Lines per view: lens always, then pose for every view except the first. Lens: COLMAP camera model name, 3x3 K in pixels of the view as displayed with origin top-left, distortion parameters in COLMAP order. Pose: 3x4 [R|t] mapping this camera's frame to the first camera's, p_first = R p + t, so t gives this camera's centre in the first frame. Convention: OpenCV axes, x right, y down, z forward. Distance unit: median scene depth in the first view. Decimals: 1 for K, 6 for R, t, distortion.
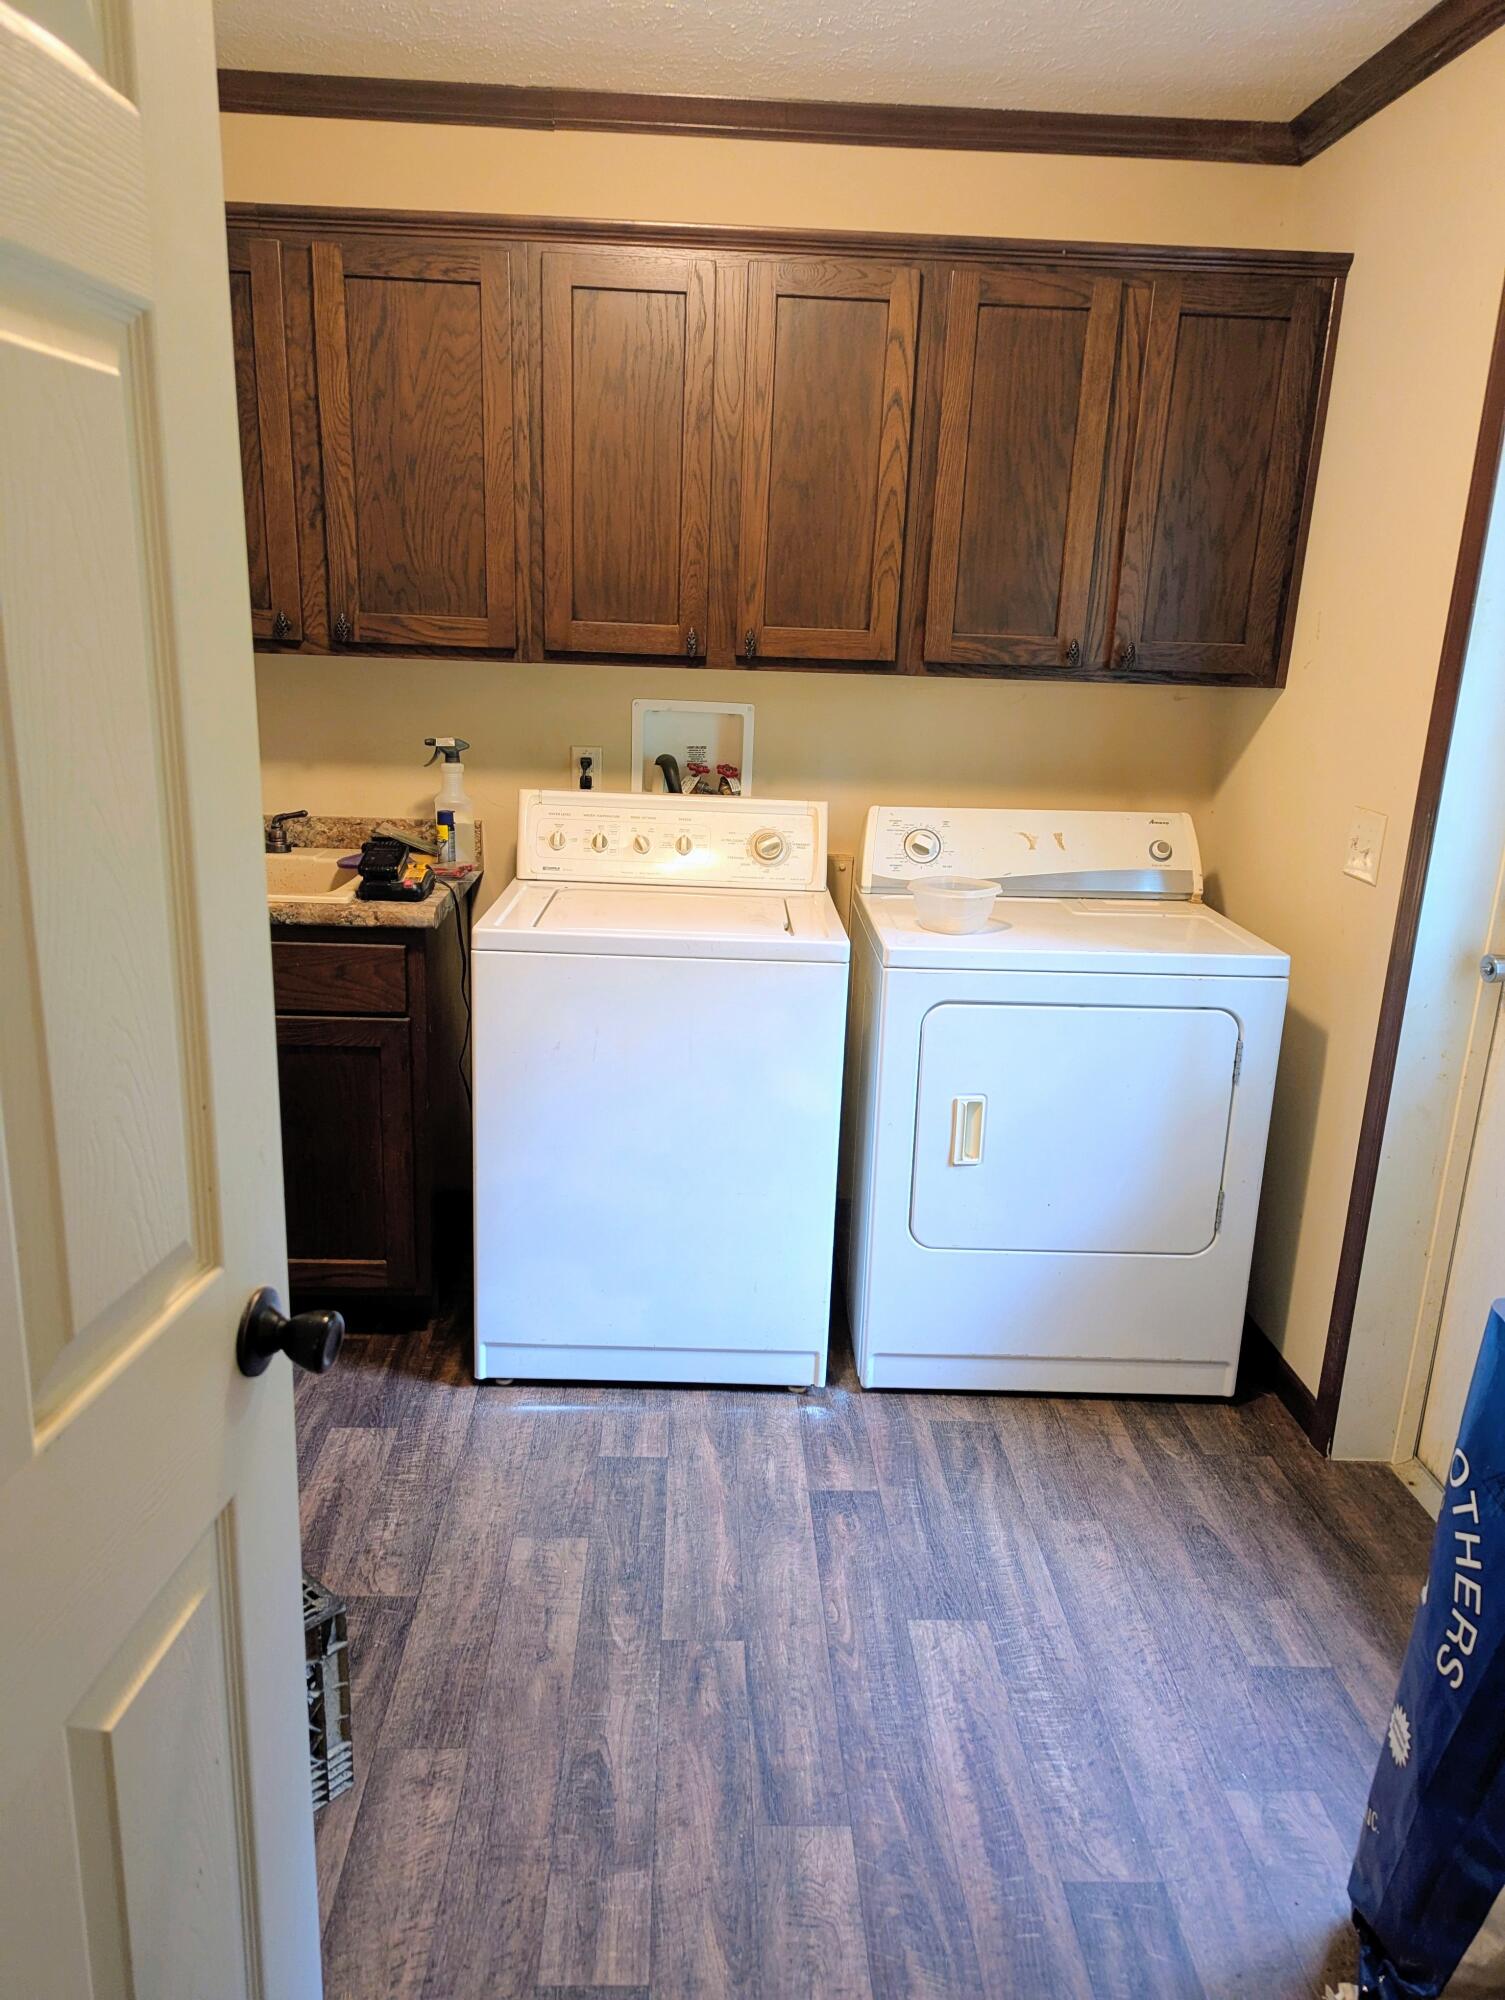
lens RADIAL K [[1435.6, 0, 754.5], [0, 1435.6, 1021.5], [0, 0, 1]] dist [0.076237, -0.070630]
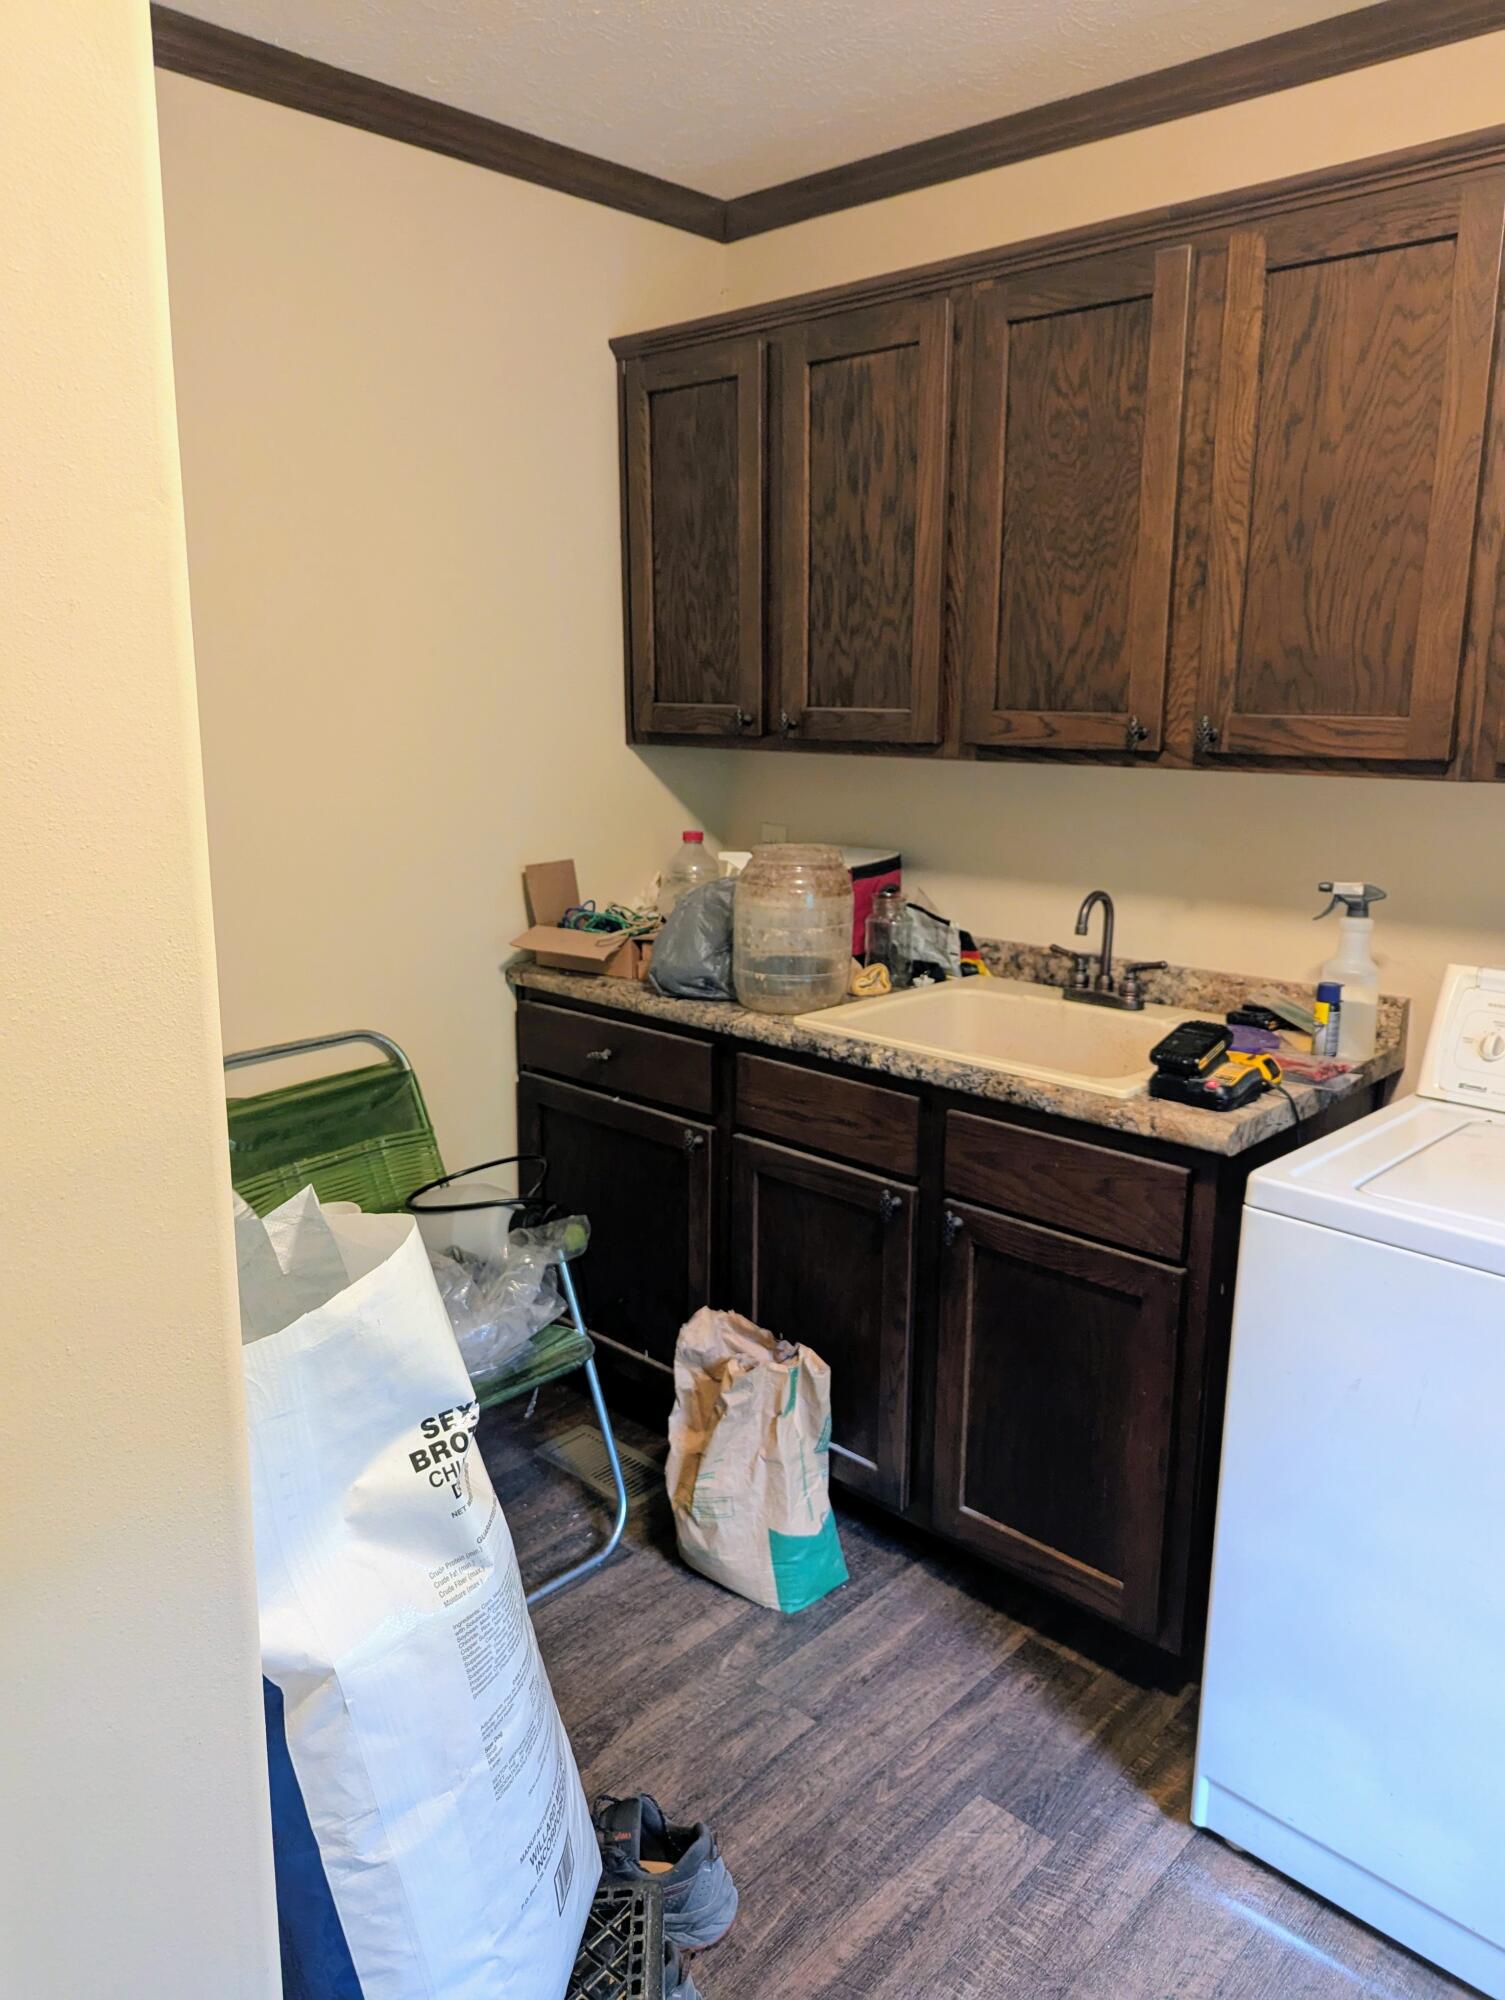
lens RADIAL K [[1457.2, 0, 717.4], [0, 1457.2, 1001.7], [0, 0, 1]] dist [0.070153, -0.077179]
pose [[0.702355, 0.123214, -0.701082, 0.091499], [-0.178967, 0.983834, -0.006385, -0.087093], [0.688962, 0.129955, 0.713052, 0.307351]]
